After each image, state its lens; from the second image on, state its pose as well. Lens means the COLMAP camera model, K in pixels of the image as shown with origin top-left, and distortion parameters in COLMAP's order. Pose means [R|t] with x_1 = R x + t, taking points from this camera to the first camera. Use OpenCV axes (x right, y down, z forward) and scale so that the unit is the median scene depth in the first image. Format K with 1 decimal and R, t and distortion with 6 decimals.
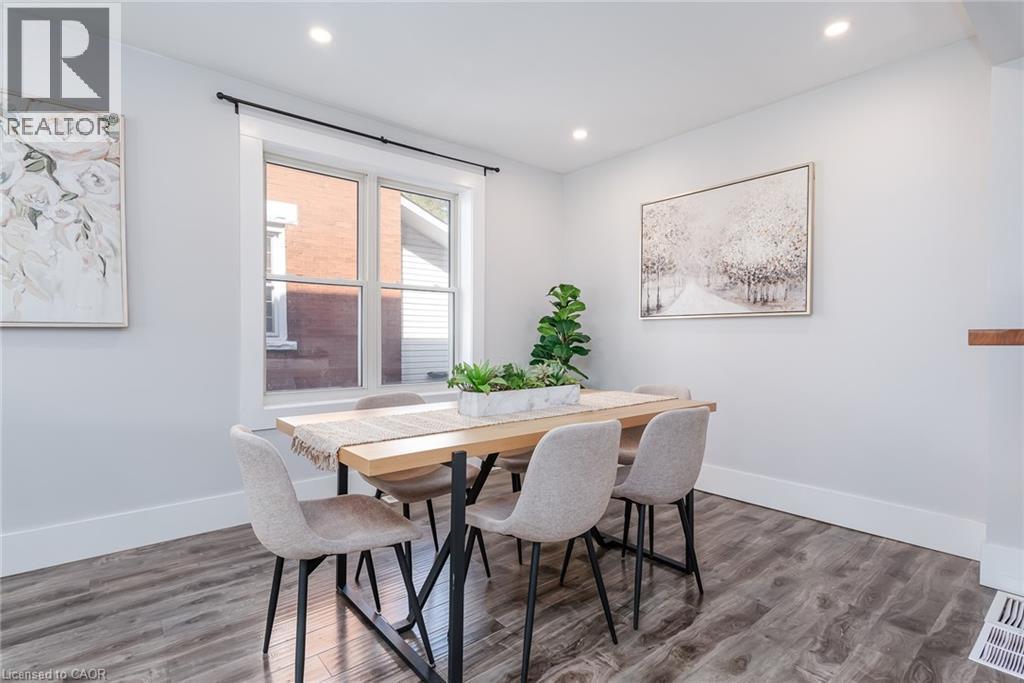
lens RADIAL K [[493.0, 0, 512.4], [0, 493.0, 346.0], [0, 0, 1]] dist [0.002648, -0.000673]
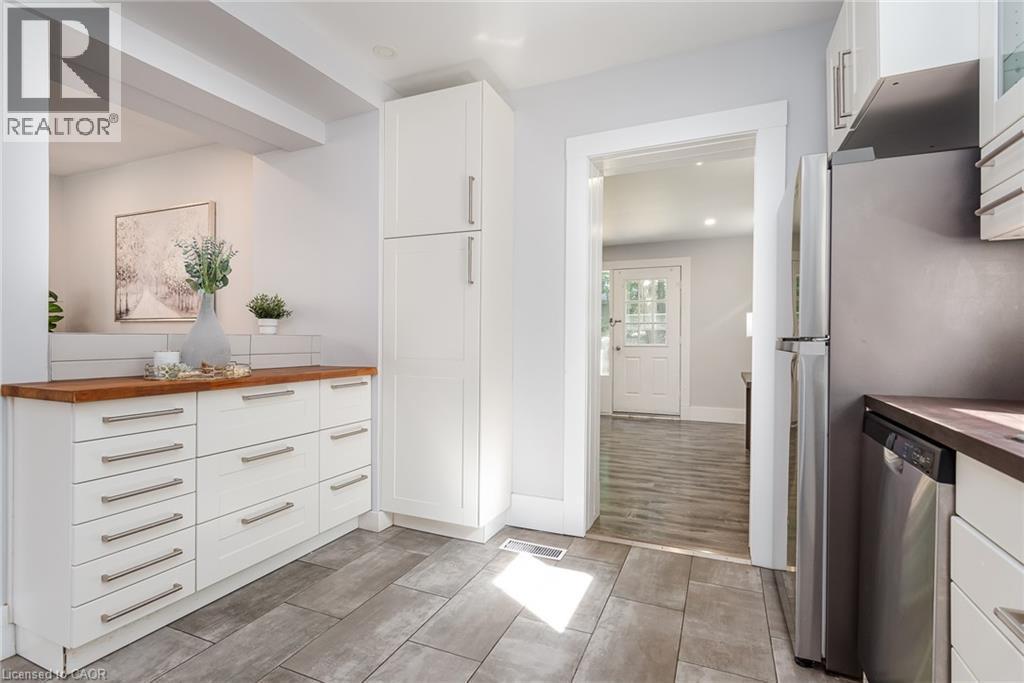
lens RADIAL K [[493.0, 0, 508.8], [0, 493.0, 345.3], [0, 0, 1]] dist [0.002648, -0.000673]
pose [[0.891831, -0.005578, 0.452334, 0.582044], [0.007357, 0.999971, -0.002173, 0.007048], [-0.452309, 0.005266, 0.891846, -0.392599]]
